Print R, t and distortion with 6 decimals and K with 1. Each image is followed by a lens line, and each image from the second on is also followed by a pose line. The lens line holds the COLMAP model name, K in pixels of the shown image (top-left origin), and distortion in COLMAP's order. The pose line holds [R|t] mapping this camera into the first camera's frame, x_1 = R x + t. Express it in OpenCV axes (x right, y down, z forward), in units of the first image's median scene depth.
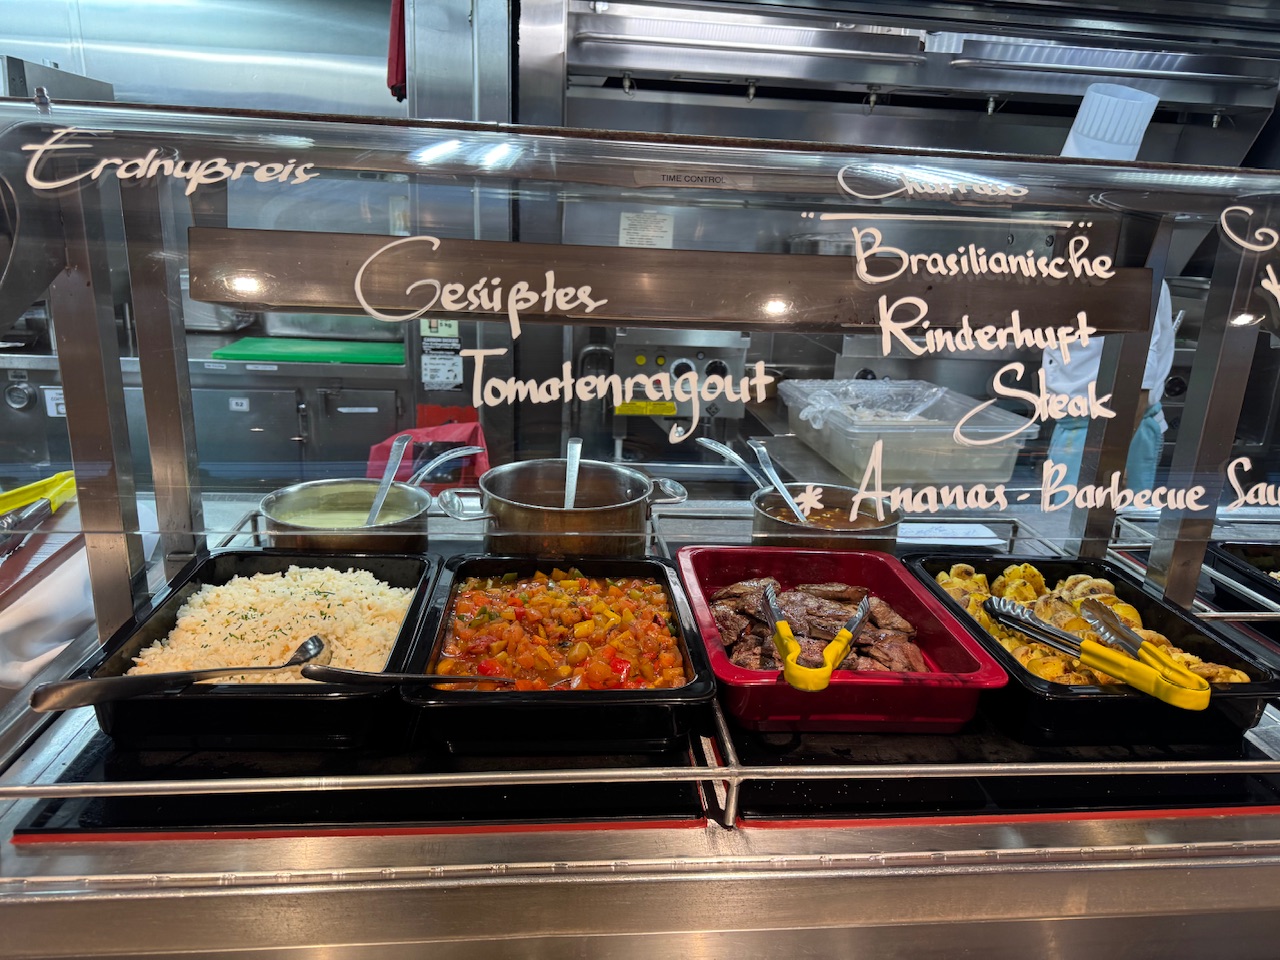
lens RADIAL K [[912.1, 0, 635.5], [0, 912.1, 475.3], [0, 0, 1]] dist [0.010551, -0.022292]
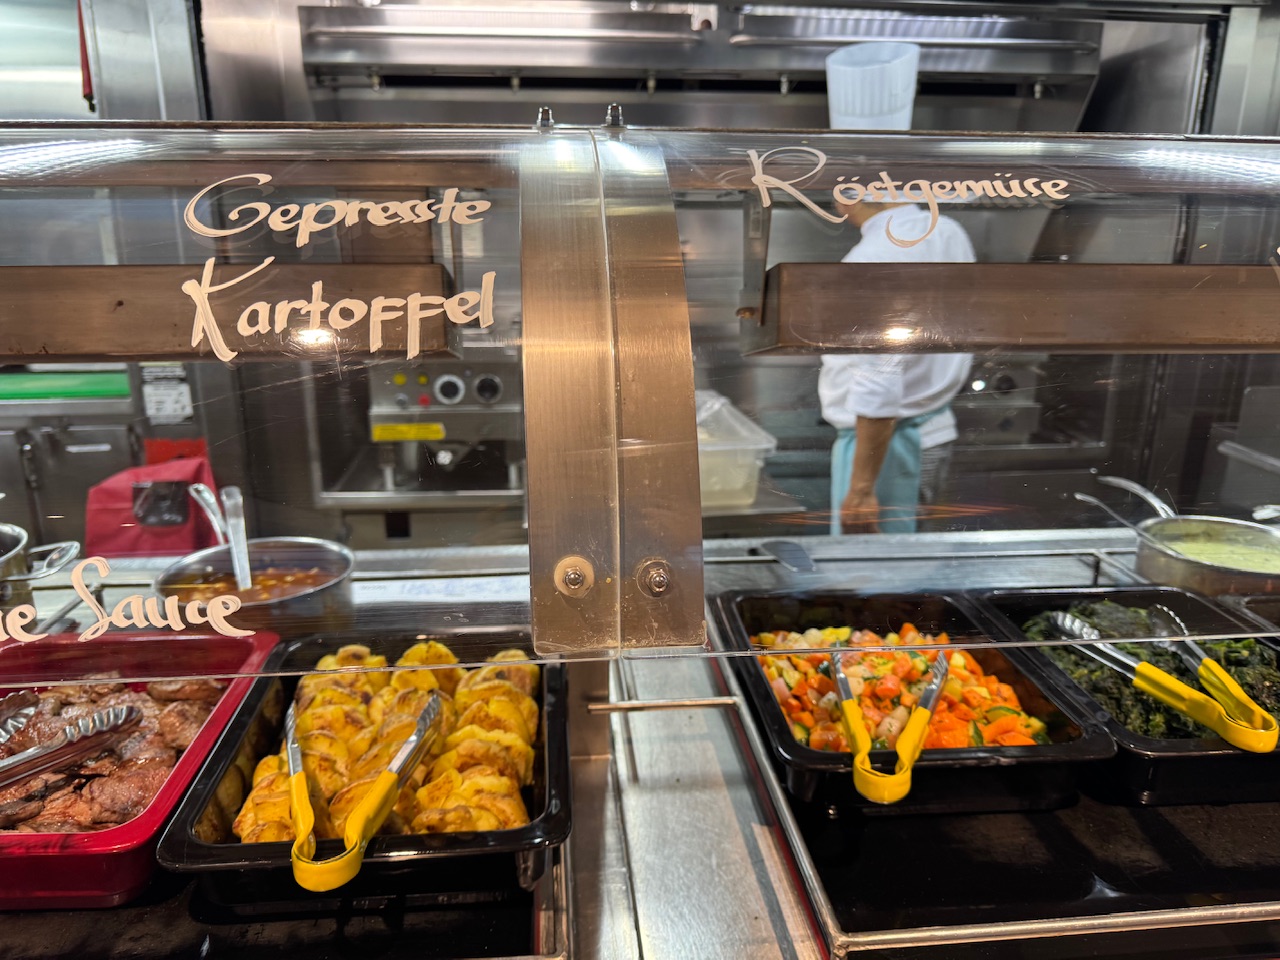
lens RADIAL K [[912.1, 0, 640.5], [0, 912.1, 486.3], [0, 0, 1]] dist [0.010551, -0.022292]
pose [[0.999117, -0.039134, -0.015282, 0.268185], [0.039180, 0.999228, 0.002724, -0.014227], [0.015163, -0.003320, 0.999880, 0.090250]]
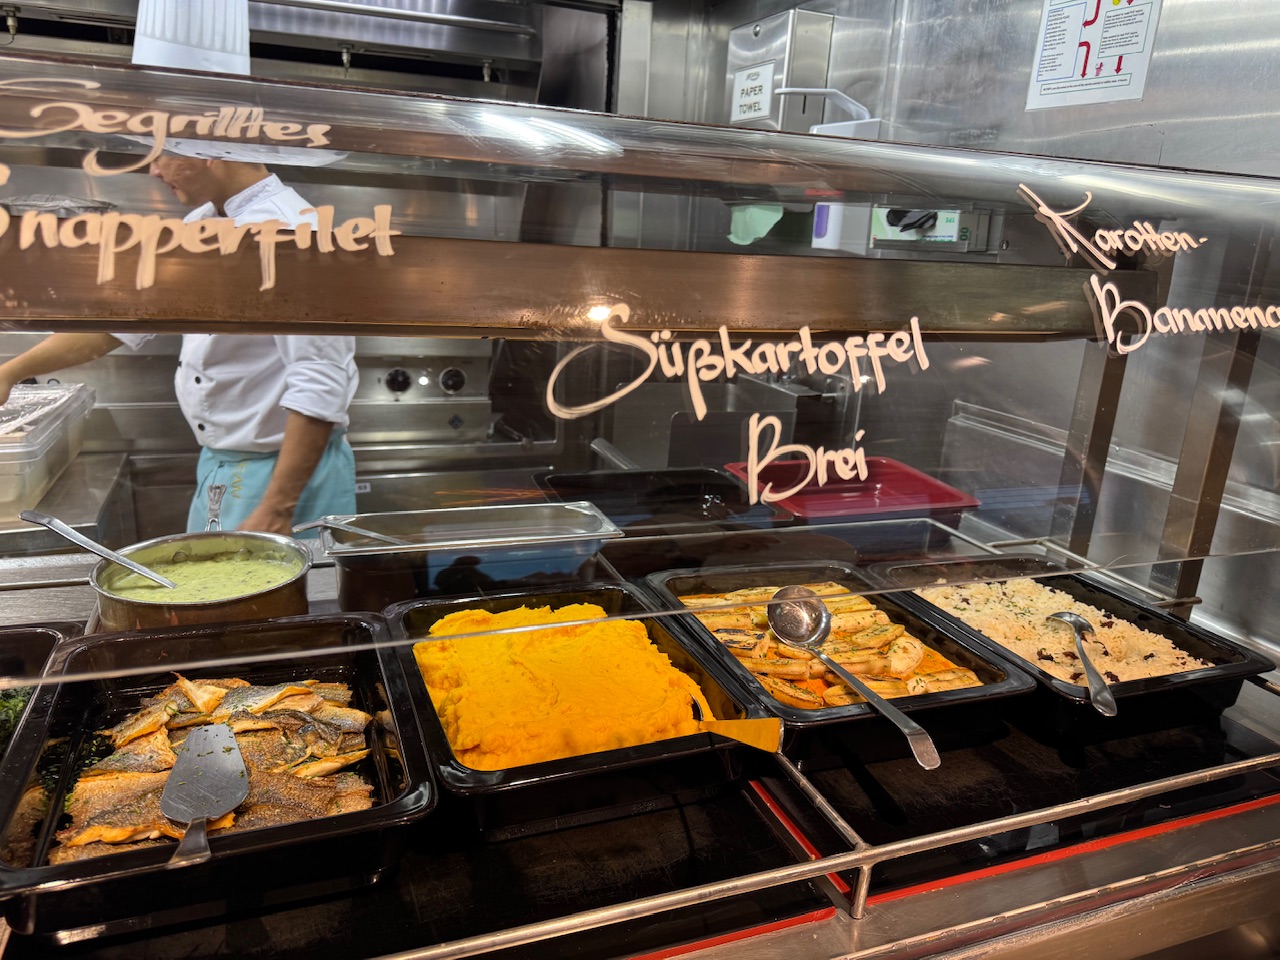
lens RADIAL K [[912.1, 0, 644.5], [0, 912.1, 479.5], [0, 0, 1]] dist [0.010551, -0.022292]
pose [[0.962988, -0.064280, 0.261768, 0.593935], [0.063461, 0.997917, 0.011591, -0.002352], [-0.261968, 0.005450, 0.965061, 0.131883]]
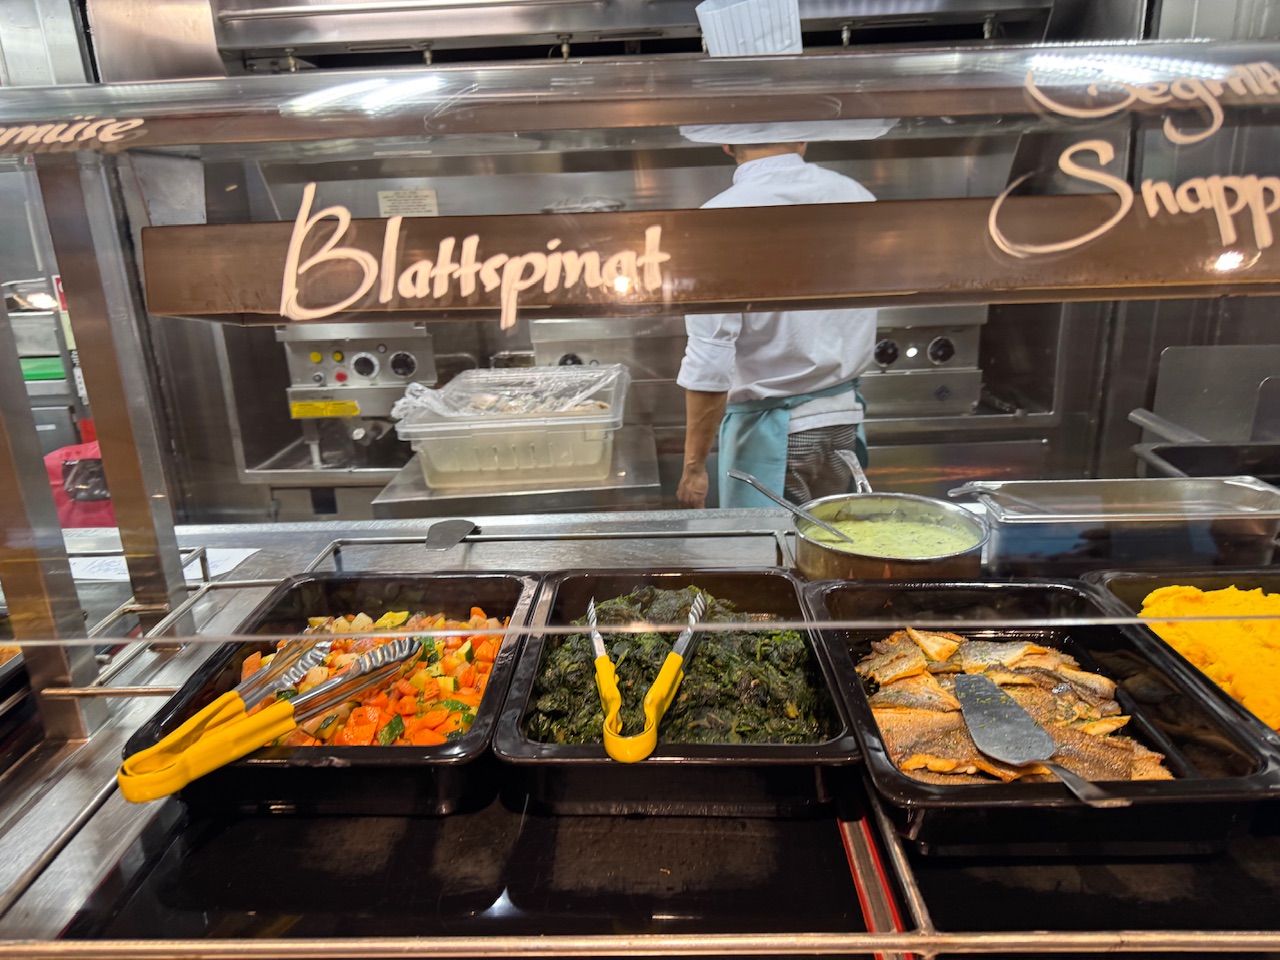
lens RADIAL K [[912.1, 0, 638.1], [0, 912.1, 477.0], [0, 0, 1]] dist [0.010551, -0.022292]
pose [[0.988818, -0.040884, -0.143416, 0.478647], [0.043365, 0.998958, 0.014220, -0.005165], [0.142685, -0.020281, 0.989560, 0.129961]]
